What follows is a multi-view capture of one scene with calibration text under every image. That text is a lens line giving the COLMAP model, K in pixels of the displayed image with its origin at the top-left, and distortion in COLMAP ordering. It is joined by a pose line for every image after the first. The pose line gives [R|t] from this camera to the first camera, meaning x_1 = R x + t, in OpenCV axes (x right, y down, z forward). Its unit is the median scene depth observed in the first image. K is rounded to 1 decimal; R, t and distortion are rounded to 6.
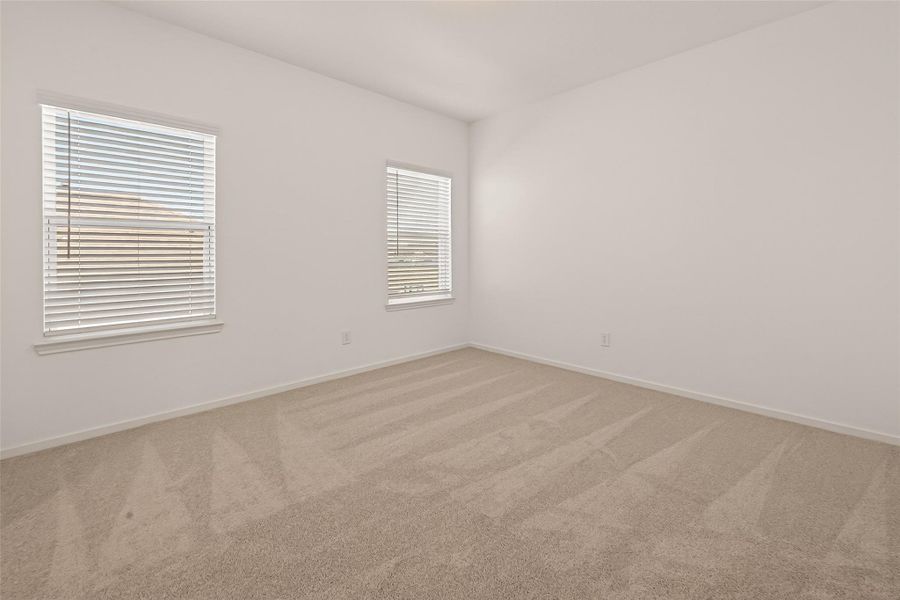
lens RADIAL K [[345.9, 0, 453.0], [0, 345.9, 254.7], [0, 0, 1]] dist [-0.010949, -0.000095]
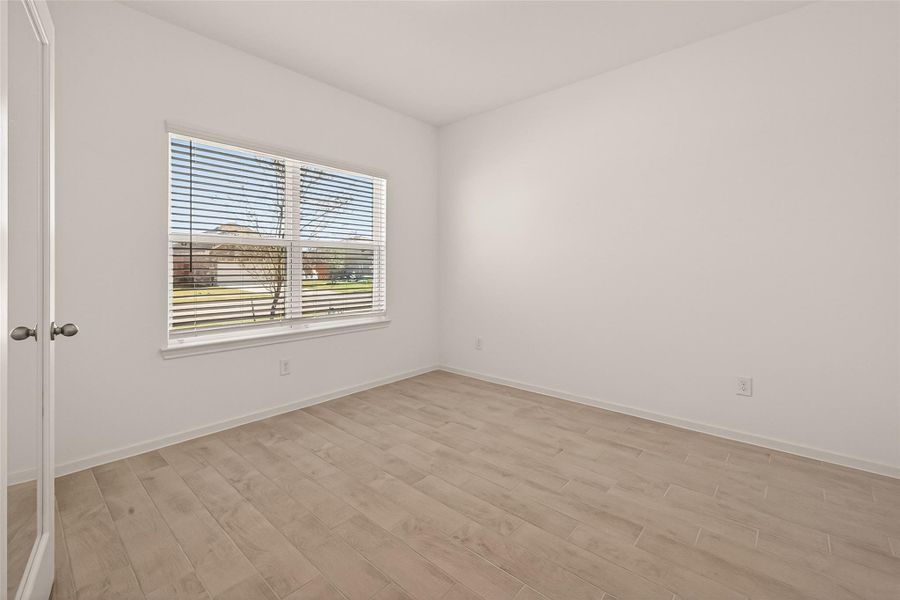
lens RADIAL K [[391.6, 0, 453.1], [0, 391.6, 265.9], [0, 0, 1]] dist [0.002263, -0.000068]
pose [[0.993139, 0.003901, 0.116876, -0.425001], [-0.002831, 0.999953, -0.009322, 0.000861], [-0.116907, 0.008928, 0.993103, -0.369421]]
